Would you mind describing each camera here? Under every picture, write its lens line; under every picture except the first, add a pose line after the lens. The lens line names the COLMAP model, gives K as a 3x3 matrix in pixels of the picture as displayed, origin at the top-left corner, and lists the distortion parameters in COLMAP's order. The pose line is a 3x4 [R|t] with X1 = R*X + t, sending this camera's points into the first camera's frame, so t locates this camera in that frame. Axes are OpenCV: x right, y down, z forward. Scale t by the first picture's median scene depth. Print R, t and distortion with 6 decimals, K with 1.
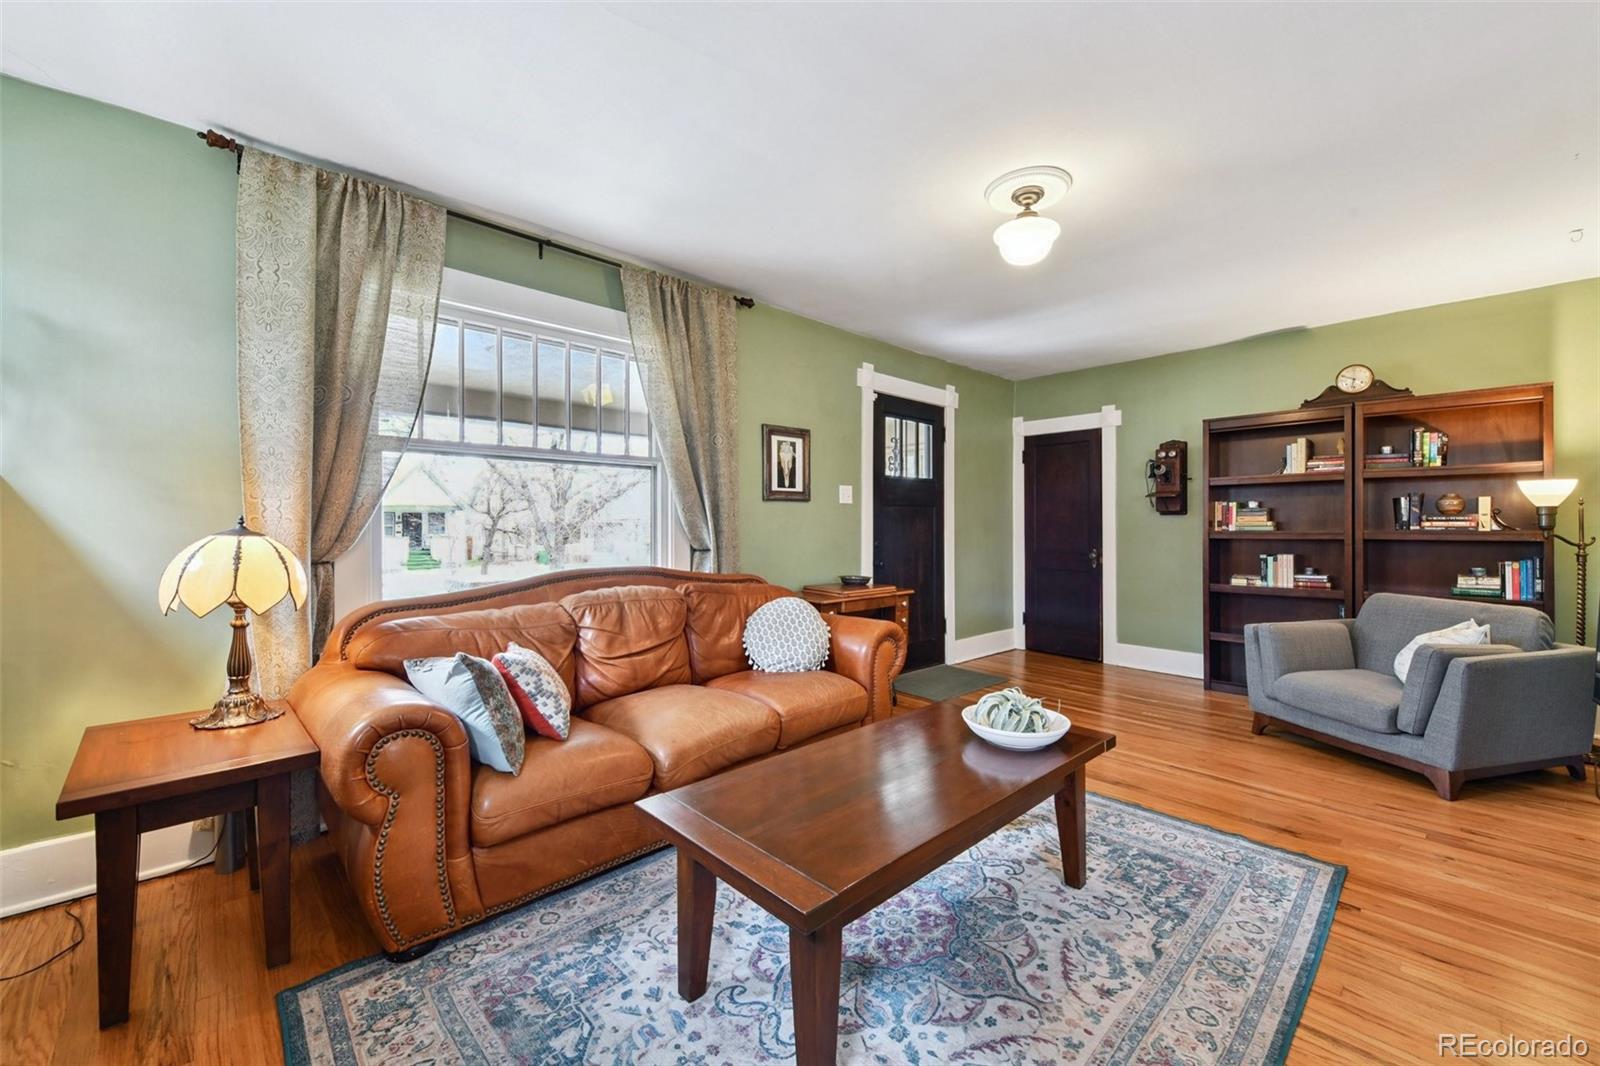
lens RADIAL K [[630.5, 0, 789.5], [0, 630.5, 533.2], [0, 0, 1]] dist [0.010545, -0.005988]
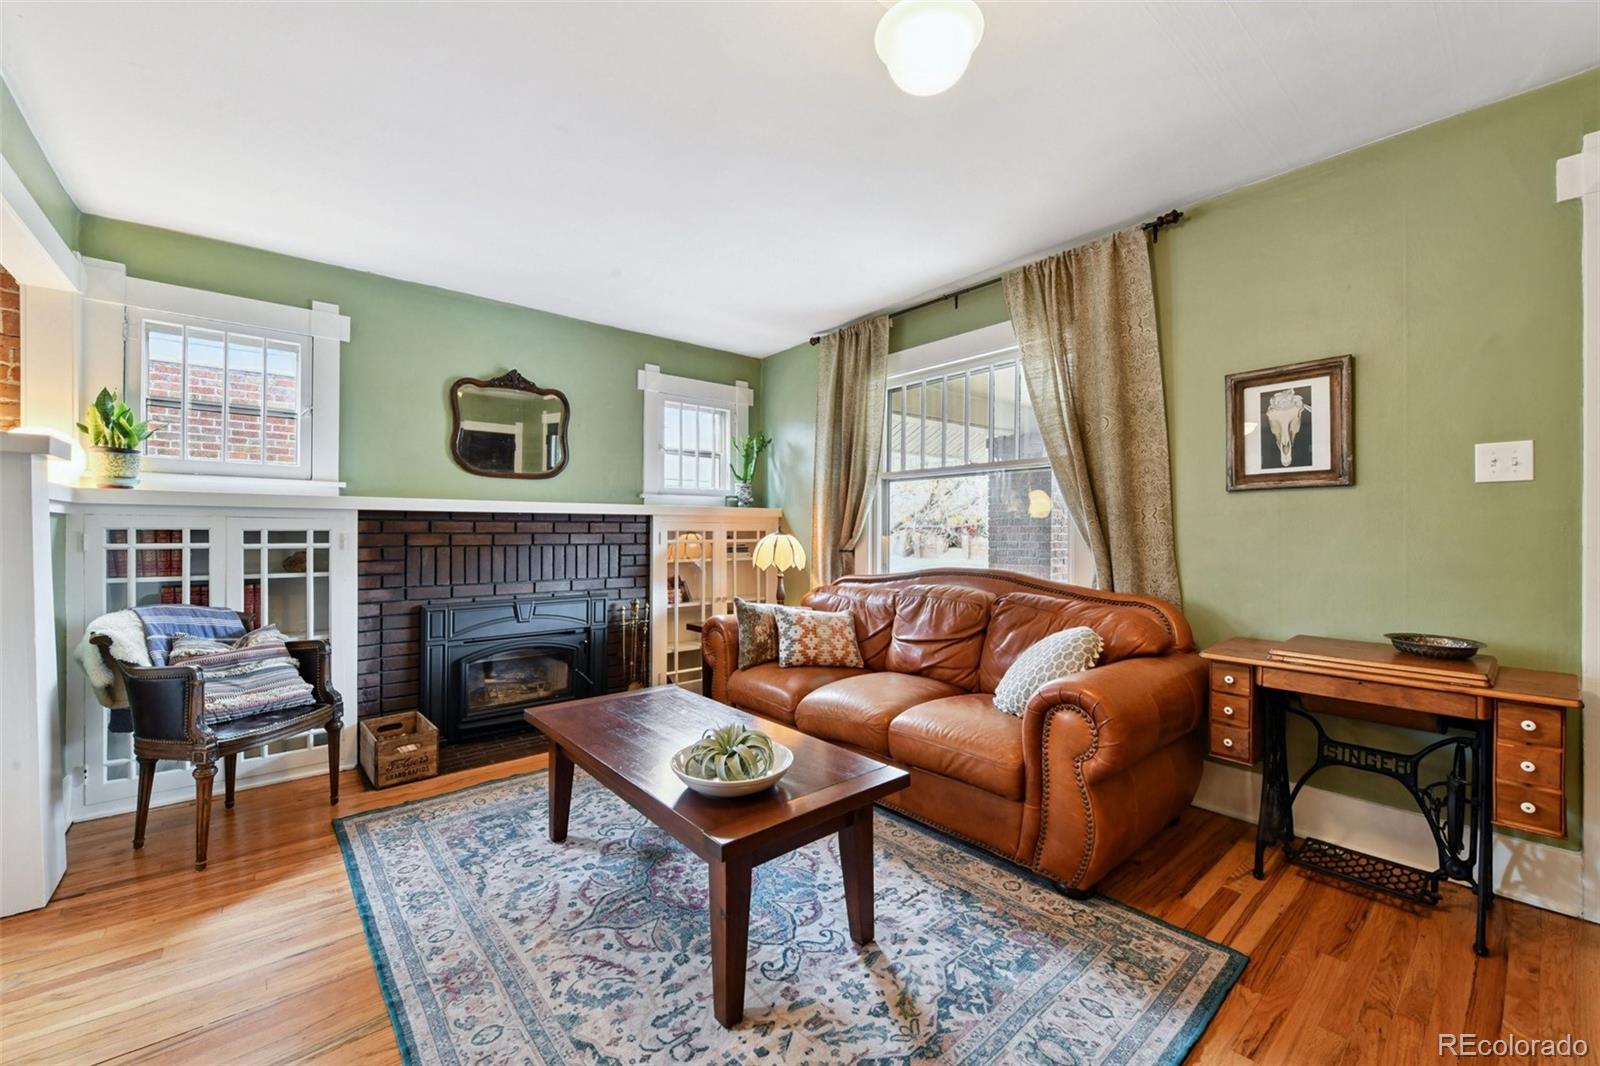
lens RADIAL K [[630.5, 0, 817.1], [0, 630.5, 529.0], [0, 0, 1]] dist [0.010545, -0.005988]
pose [[-0.022238, -0.004787, -0.999741, 1.079425], [-0.015852, 0.999865, -0.004435, -0.006195], [0.999627, 0.015750, -0.022311, 1.014701]]
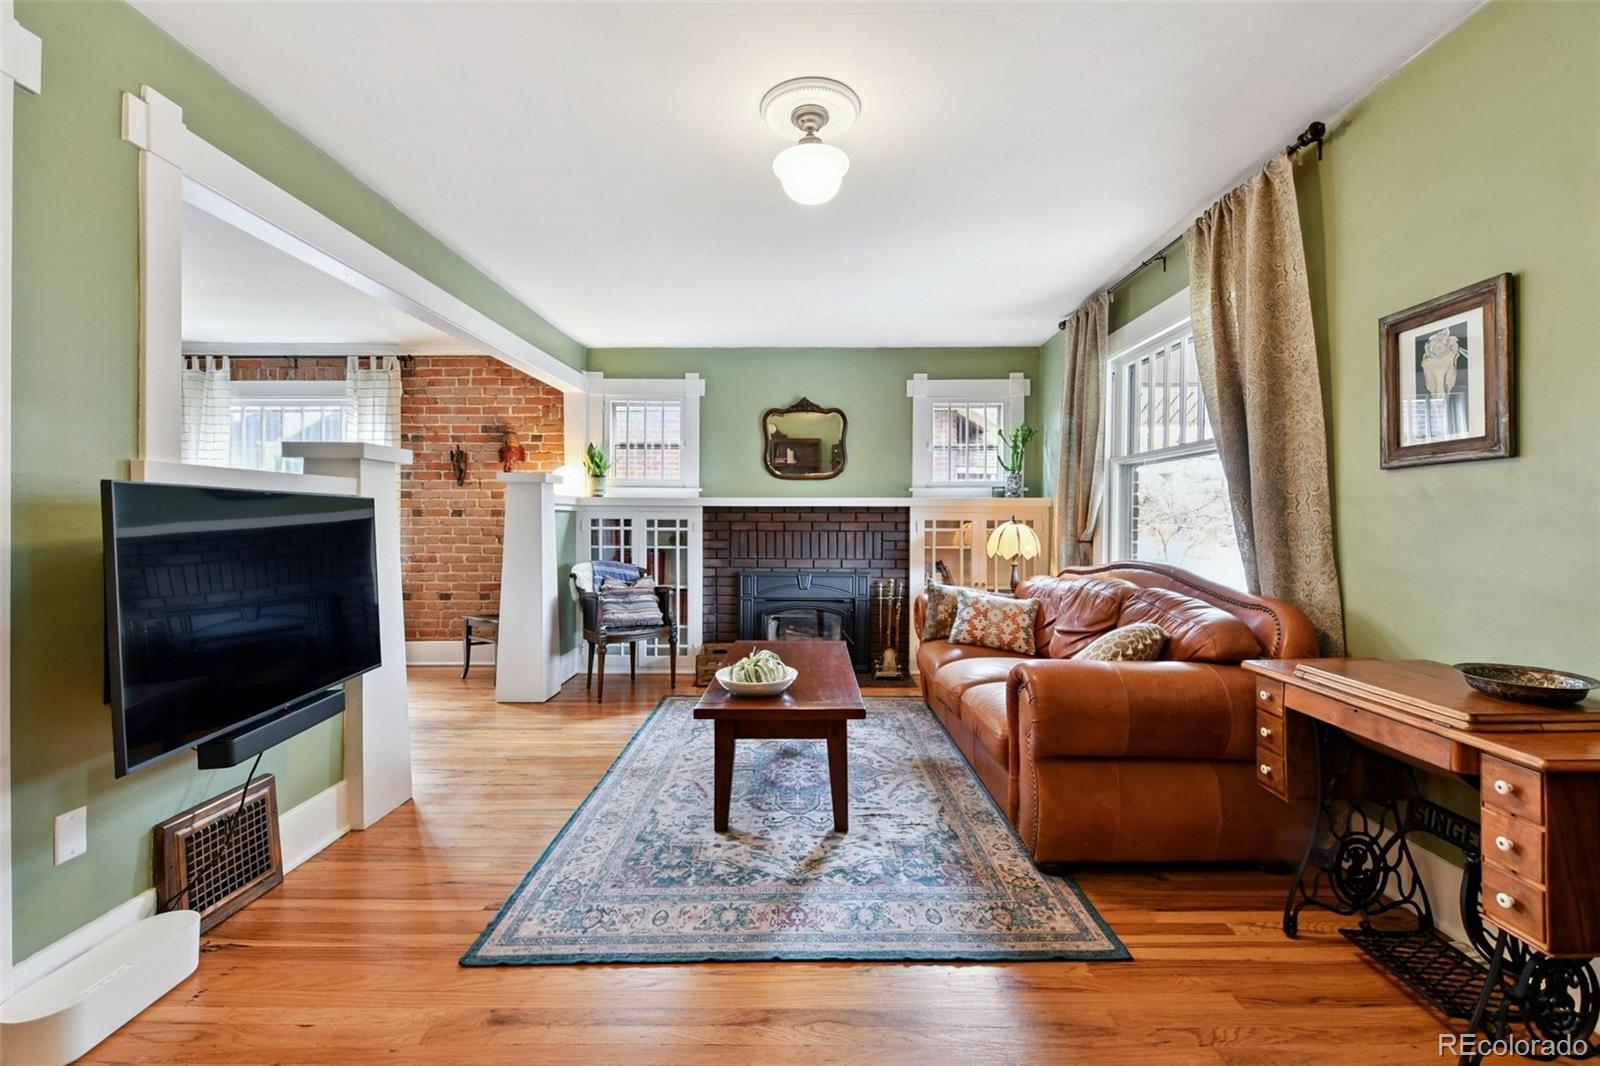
lens RADIAL K [[667.8, 0, 809.6], [0, 667.8, 521.2], [0, 0, 1]] dist [0.017678, -0.007456]
pose [[-0.668250, -0.000747, -0.743937, 1.145814], [-0.013966, 0.999836, 0.011541, -0.019387], [0.743806, 0.018102, -0.668151, 1.760594]]
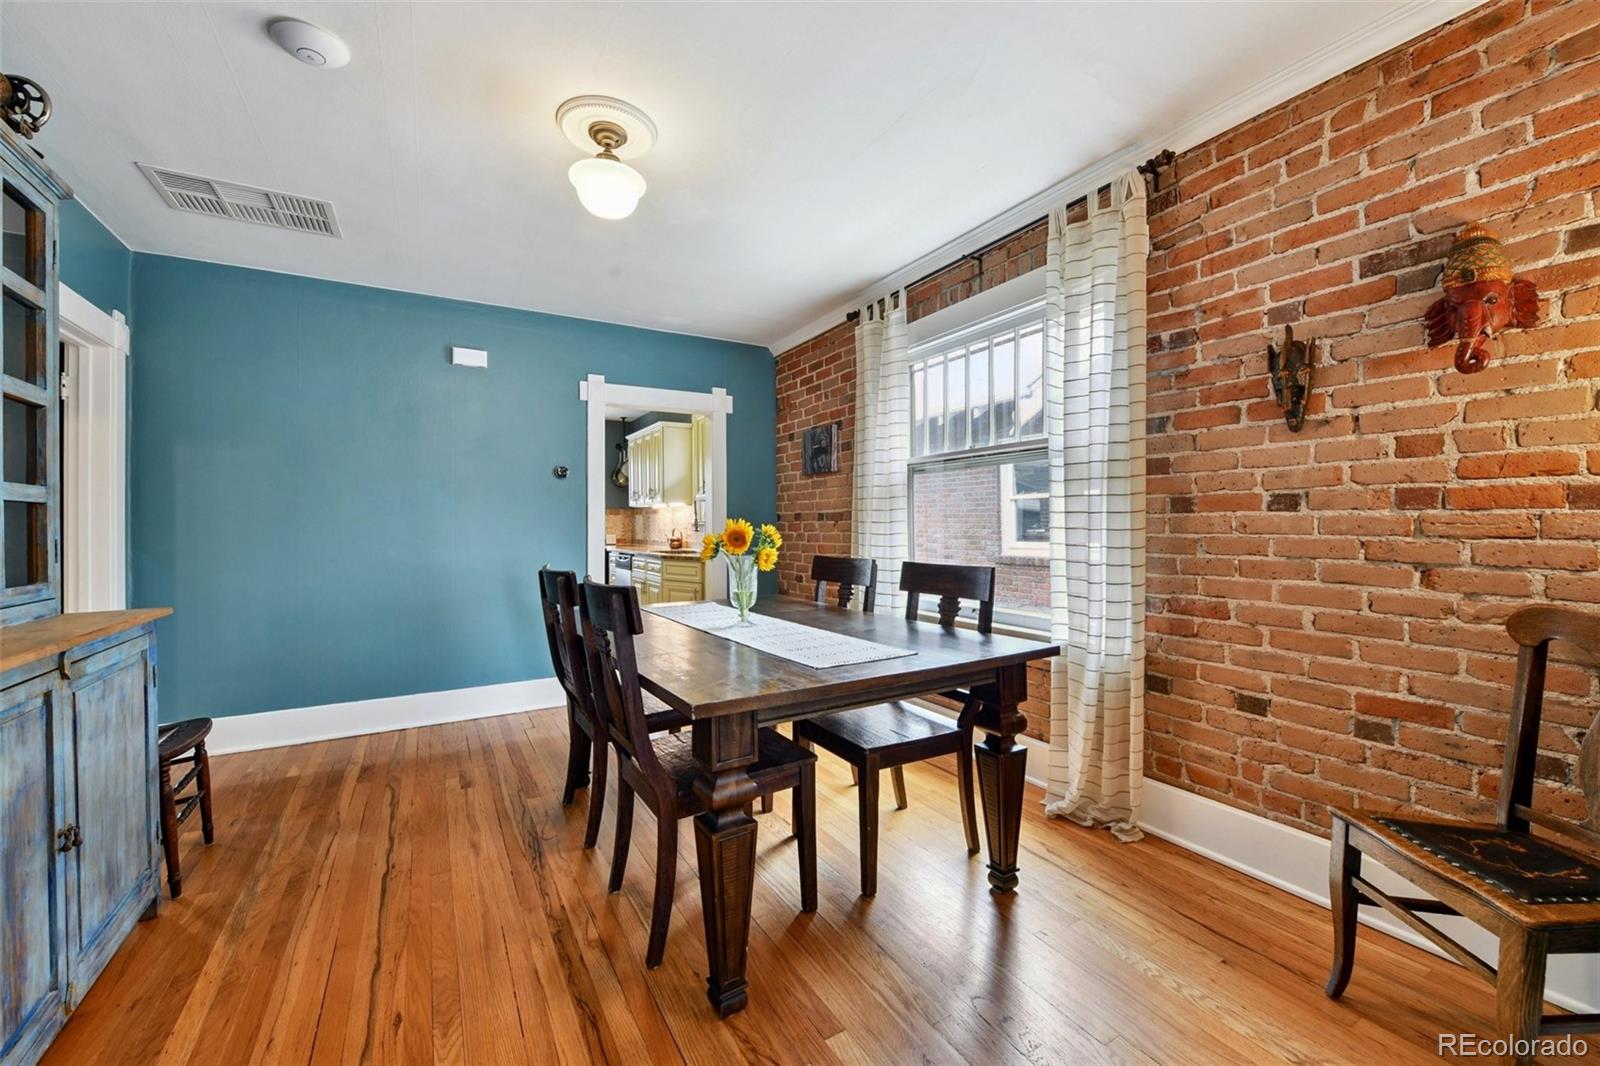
lens RADIAL K [[630.5, 0, 797.6], [0, 630.5, 531.3], [0, 0, 1]] dist [0.010545, -0.005988]
pose [[-0.977574, 0.005183, 0.210527, 0.694626], [0.011158, 0.999568, 0.027202, 0.006173], [-0.210295, 0.028941, -0.977210, 0.259840]]
